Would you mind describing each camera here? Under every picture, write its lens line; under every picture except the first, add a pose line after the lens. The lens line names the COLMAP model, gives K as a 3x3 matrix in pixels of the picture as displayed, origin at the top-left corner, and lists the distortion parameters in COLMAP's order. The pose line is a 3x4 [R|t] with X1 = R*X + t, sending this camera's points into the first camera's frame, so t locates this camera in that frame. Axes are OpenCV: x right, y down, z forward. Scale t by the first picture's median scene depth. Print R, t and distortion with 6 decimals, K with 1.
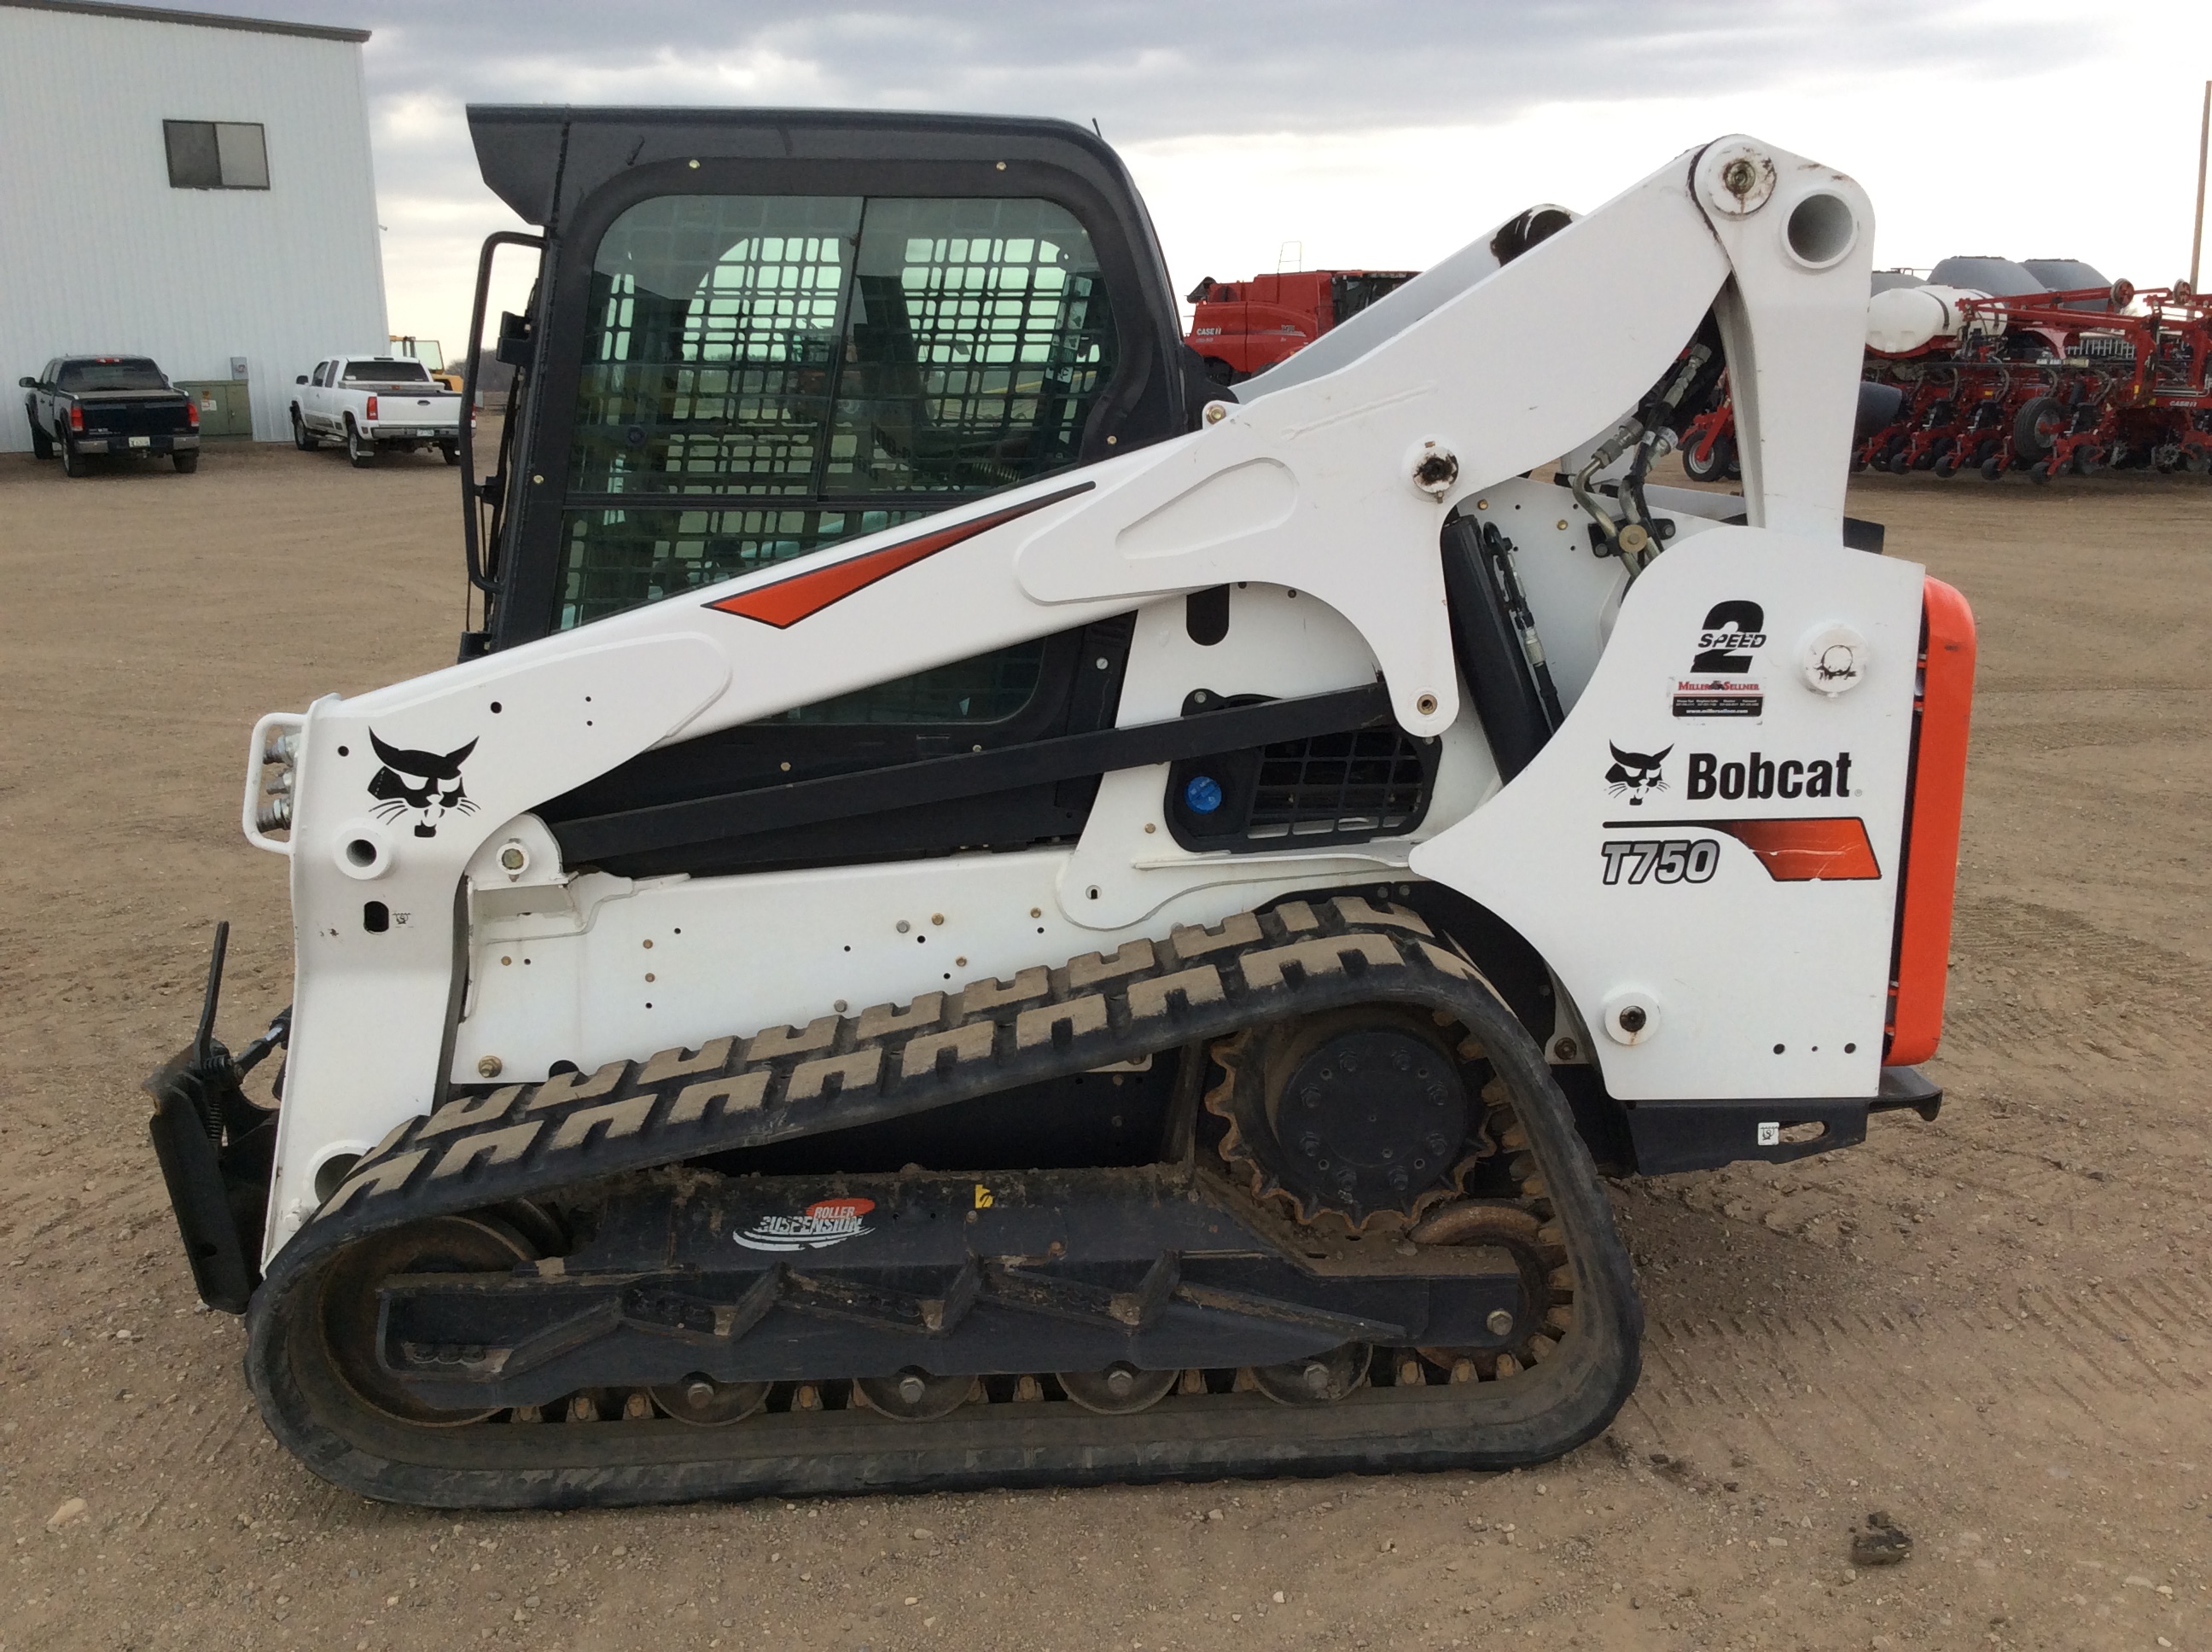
lens RADIAL K [[2014.6, 0, 1081.6], [0, 2014.6, 817.2], [0, 0, 1]] dist [0.148631, -0.306045]
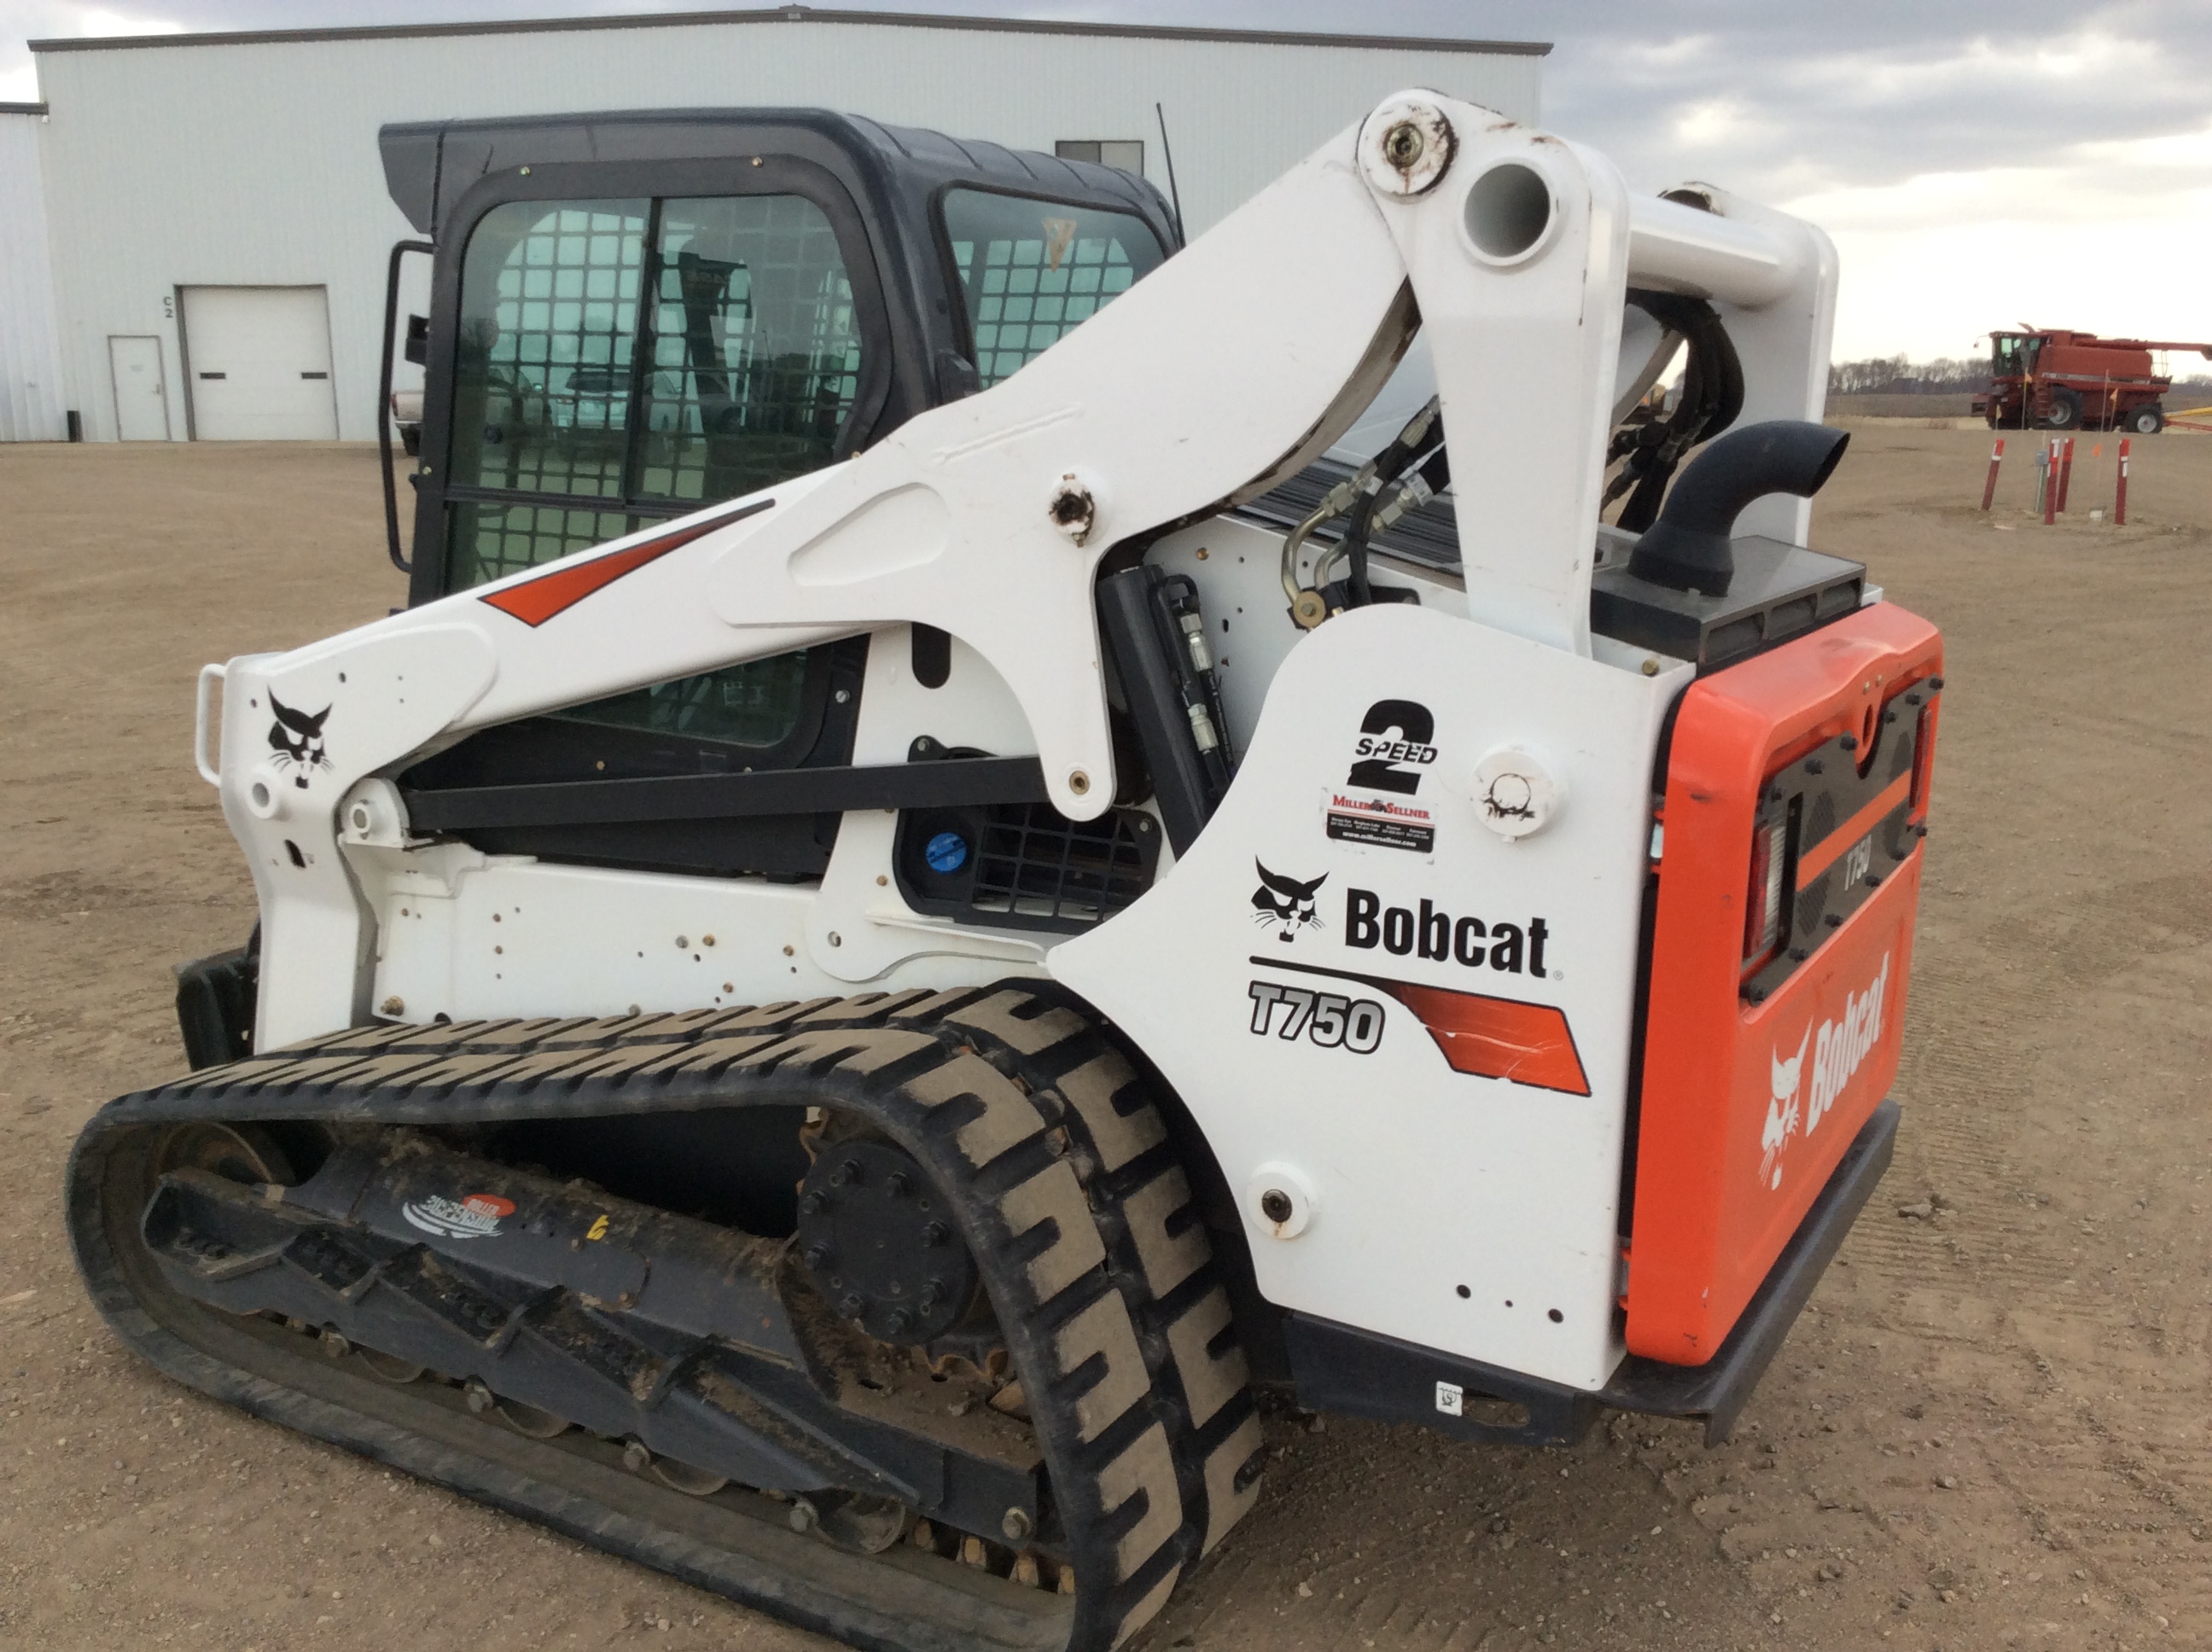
lens RADIAL K [[2014.6, 0, 1081.6], [0, 2014.6, 817.2], [0, 0, 1]] dist [0.148631, -0.306045]
pose [[0.834878, 0.134493, -0.533752, 0.622808], [-0.131541, 0.990343, 0.043791, -0.078455], [0.534487, 0.033650, 0.844507, 0.287122]]
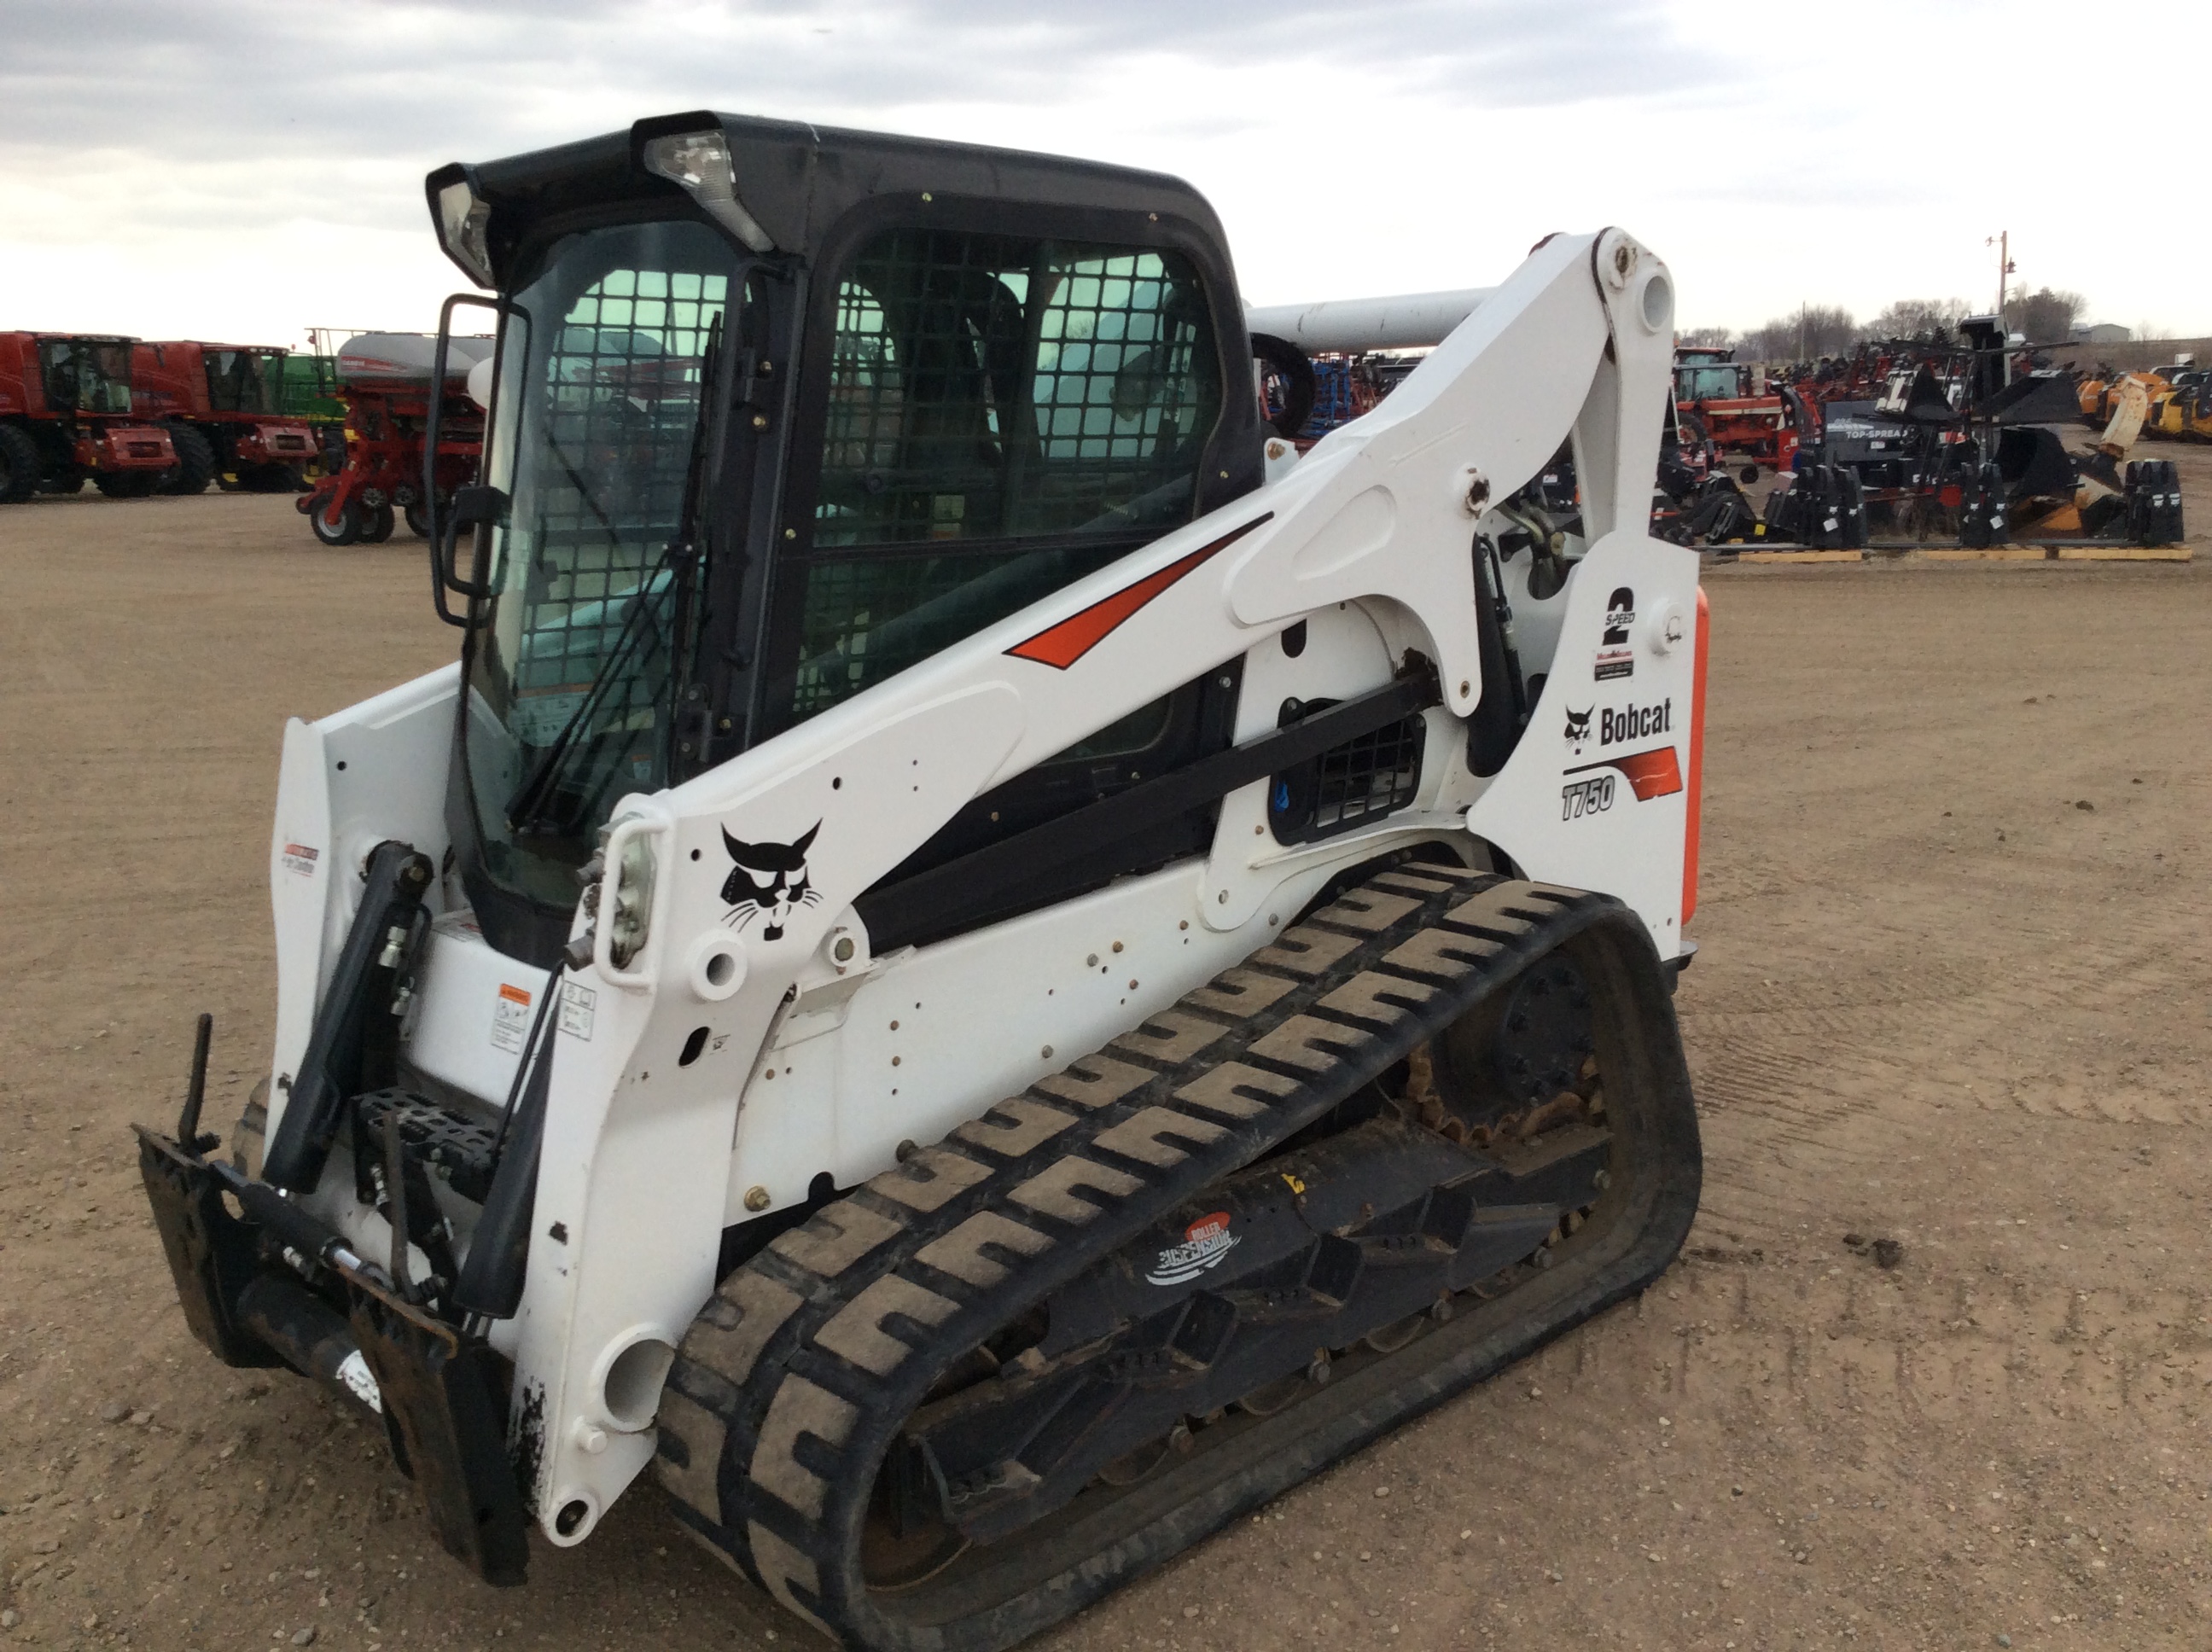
lens RADIAL K [[2040.7, 0, 1097.0], [0, 2040.7, 833.3], [0, 0, 1]] dist [0.096935, -0.000737]
pose [[0.749999, -0.134819, 0.647553, -0.780336], [0.151012, 0.988052, 0.030807, -0.041780], [-0.643969, 0.074683, 0.761398, 0.229096]]
